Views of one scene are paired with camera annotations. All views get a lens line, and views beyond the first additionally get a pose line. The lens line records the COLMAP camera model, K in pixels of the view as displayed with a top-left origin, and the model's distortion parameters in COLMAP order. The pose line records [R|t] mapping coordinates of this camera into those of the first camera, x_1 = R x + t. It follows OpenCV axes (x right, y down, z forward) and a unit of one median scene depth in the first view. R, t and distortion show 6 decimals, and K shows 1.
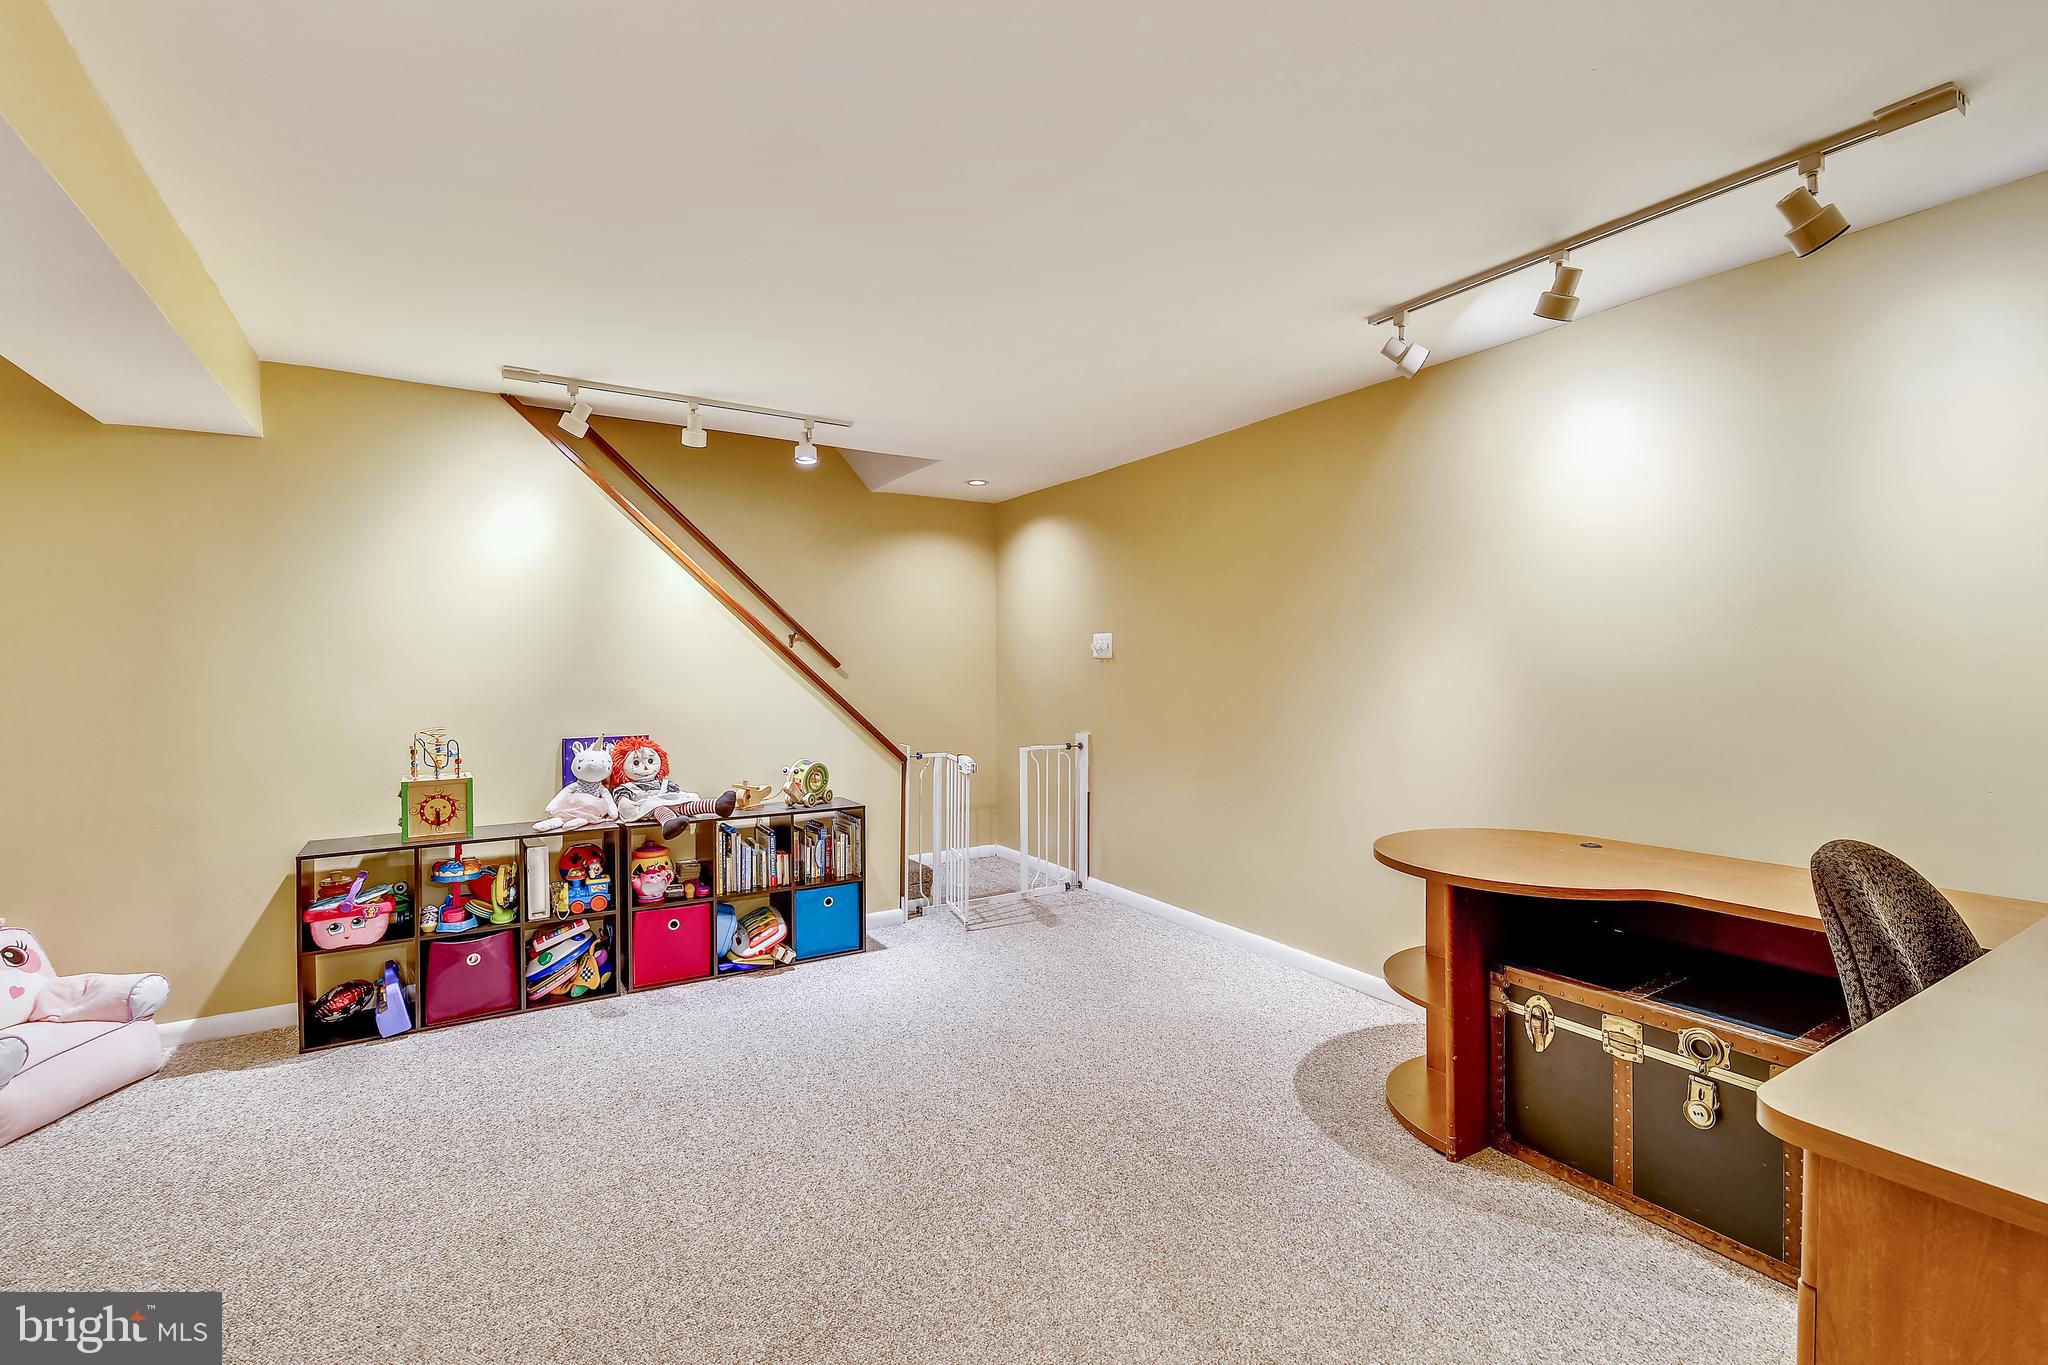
lens RADIAL K [[911.7, 0, 1025.7], [0, 911.7, 680.2], [0, 0, 1]] dist [0.003626, -0.001078]
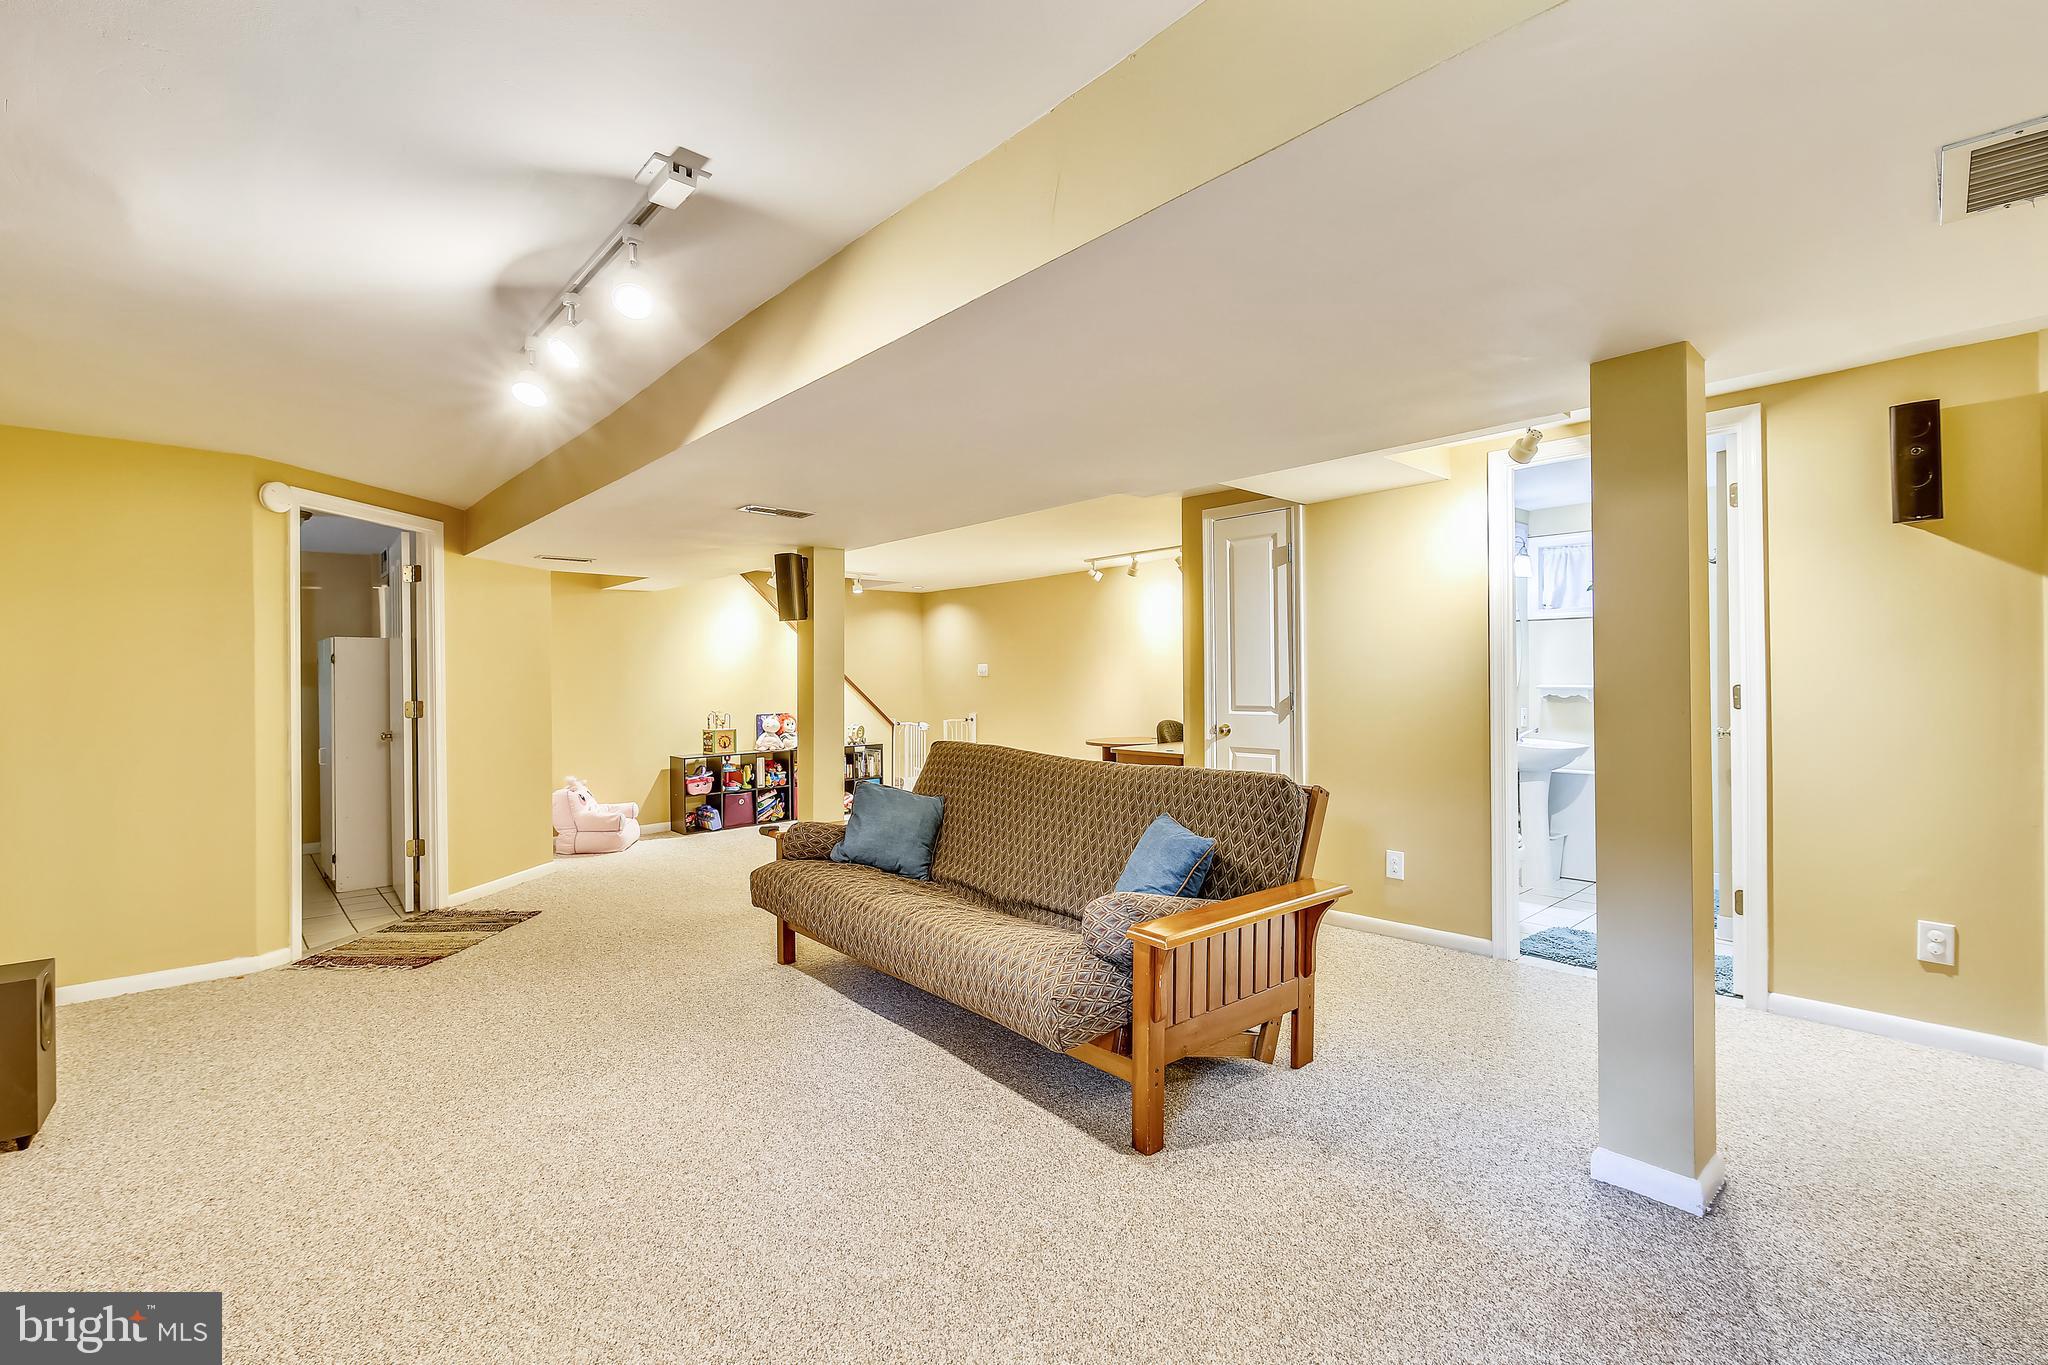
lens RADIAL K [[911.7, 0, 1039.1], [0, 911.7, 681.6], [0, 0, 1]] dist [0.003626, -0.001078]
pose [[0.981980, -0.010019, 0.188721, -0.254342], [0.011359, 0.999917, -0.006024, 0.003387], [-0.188646, 0.008059, 0.982012, -1.471293]]
